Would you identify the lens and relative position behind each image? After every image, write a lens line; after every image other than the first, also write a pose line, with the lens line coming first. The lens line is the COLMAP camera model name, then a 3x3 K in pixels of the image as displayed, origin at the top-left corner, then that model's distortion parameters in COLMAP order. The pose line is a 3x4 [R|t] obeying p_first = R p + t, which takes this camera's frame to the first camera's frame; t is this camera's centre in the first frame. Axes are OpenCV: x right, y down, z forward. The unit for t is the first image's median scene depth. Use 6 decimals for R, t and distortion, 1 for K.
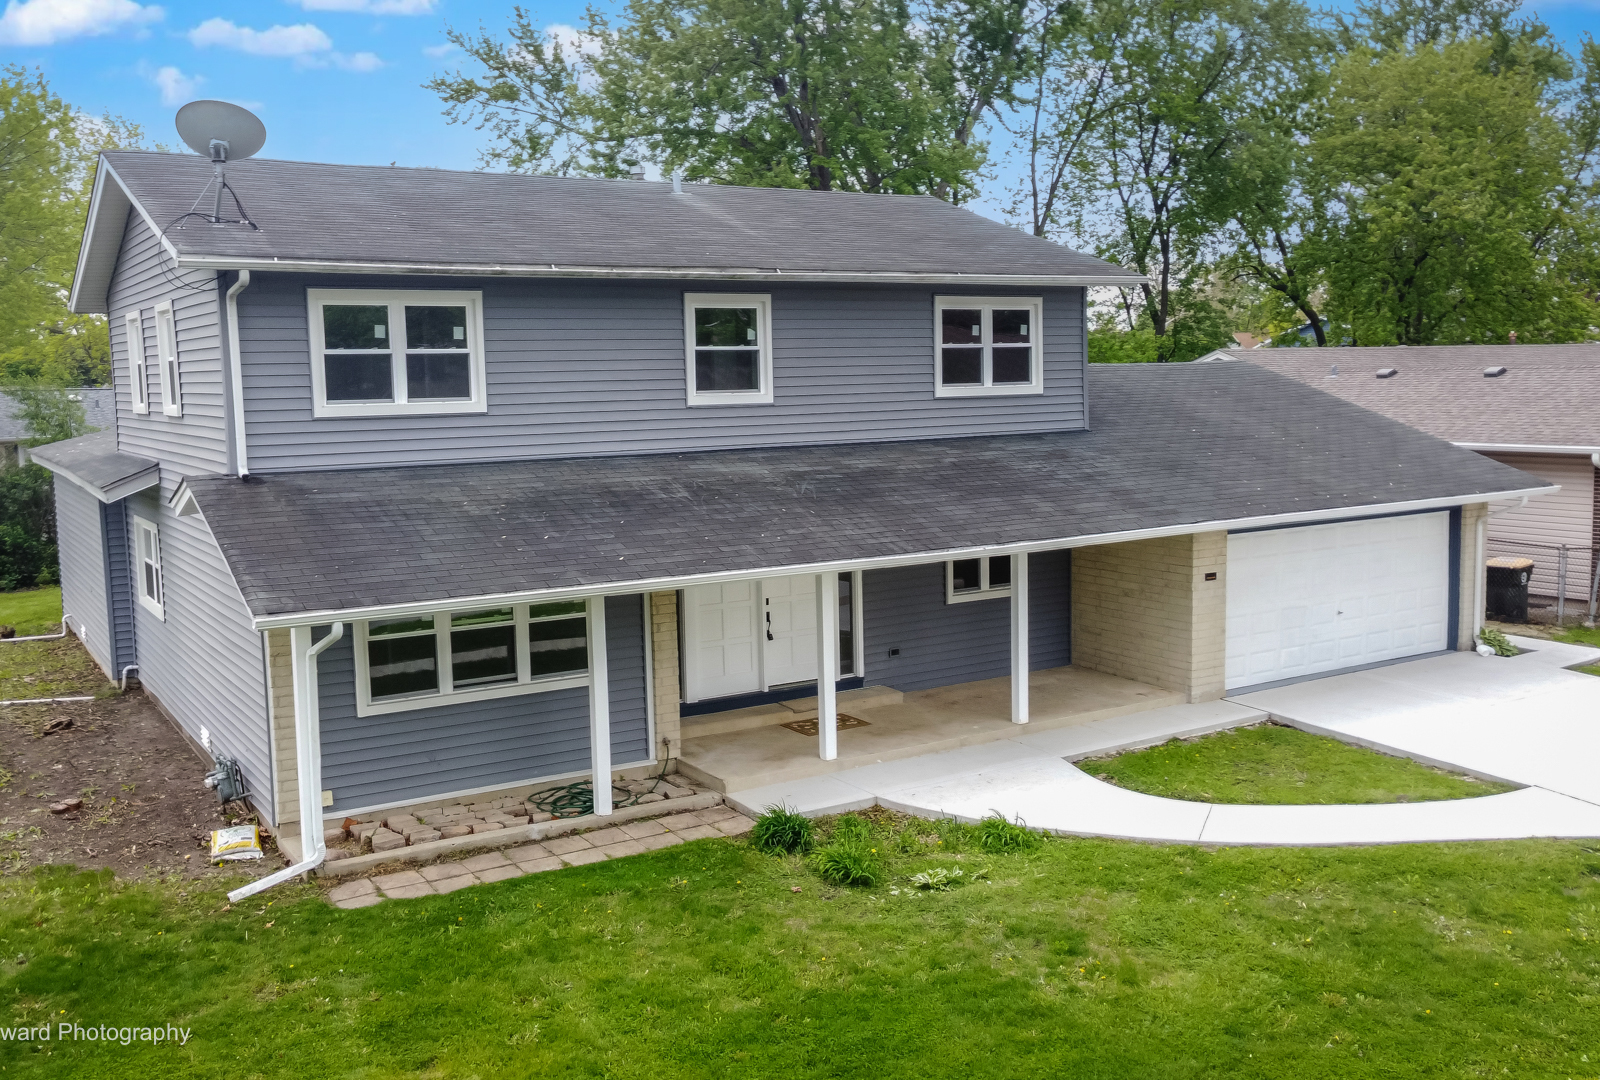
lens RADIAL K [[1441.7, 0, 800.0], [0, 1441.7, 540.0], [0, 0, 1]] dist [0.010024, 0.018988]
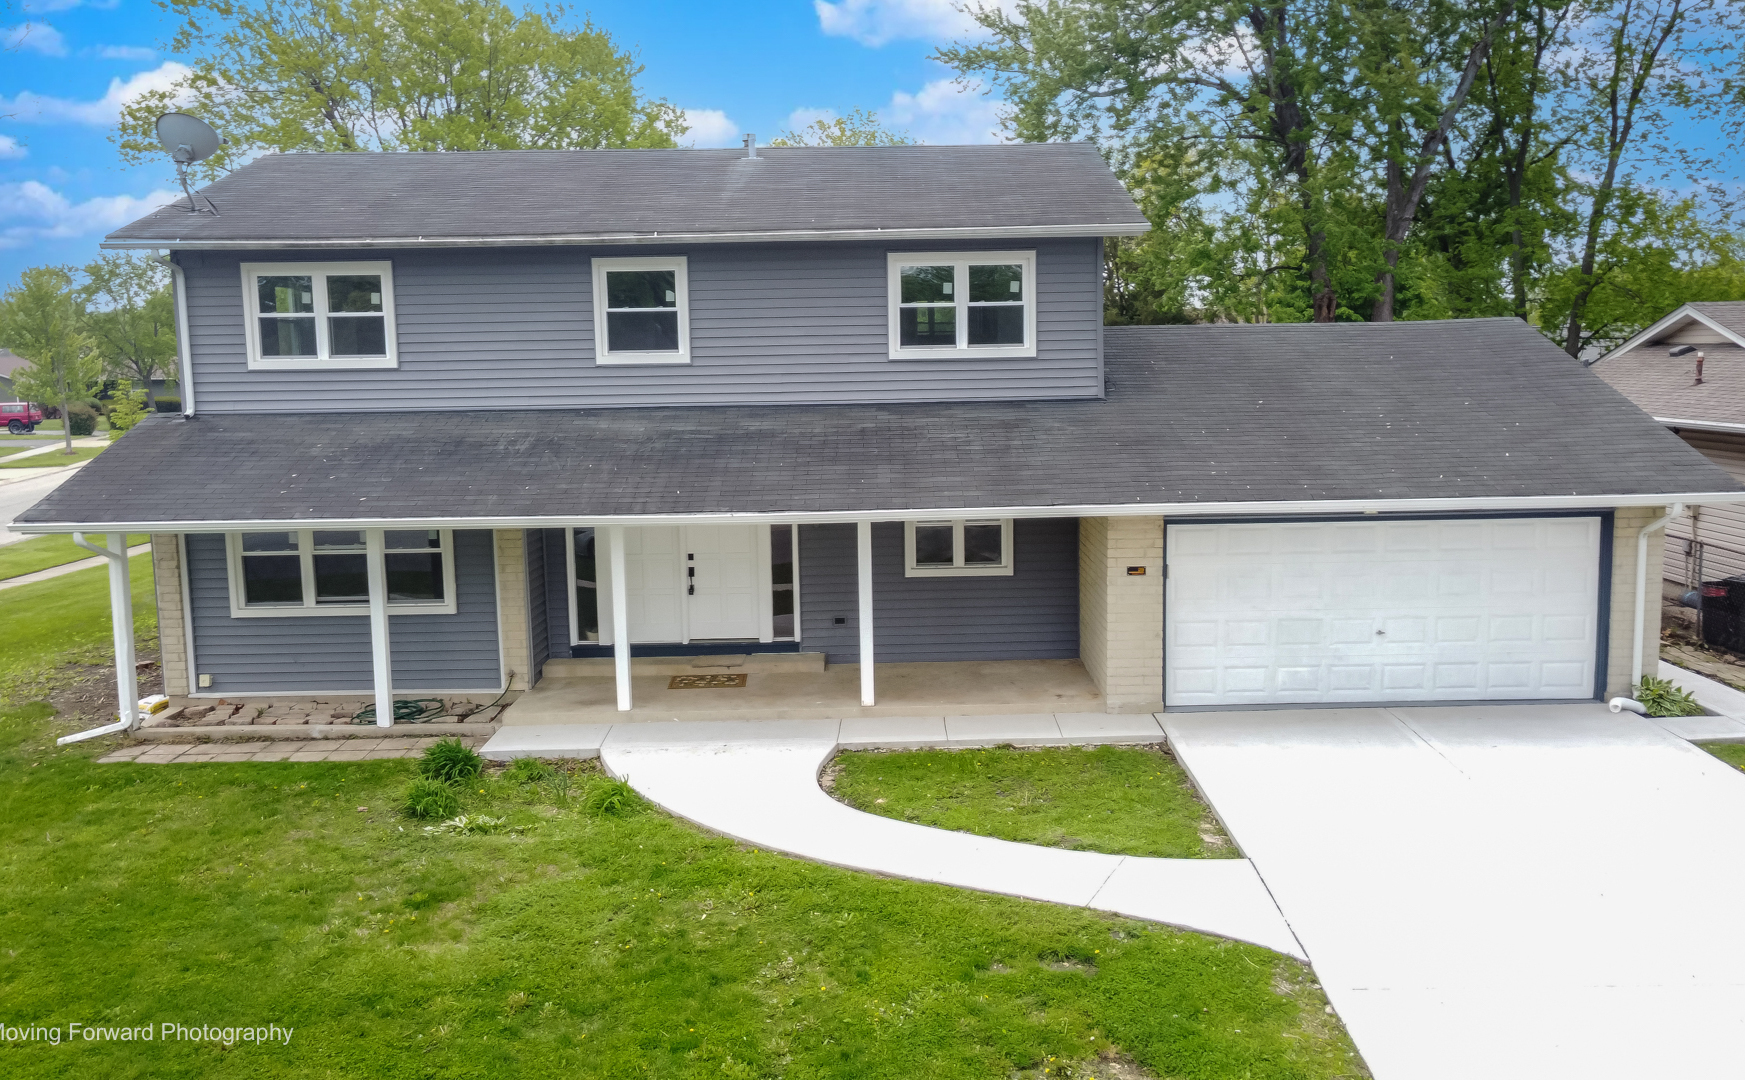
lens RADIAL K [[1455.9, 0, 917.2], [0, 1455.9, 534.4], [0, 0, 1]] dist [-0.011898, 0.079061]
pose [[0.858135, 0.072754, -0.508244, 0.747478], [-0.060295, 0.997340, 0.040962, -0.029570], [0.509872, -0.004507, 0.860239, 0.221641]]
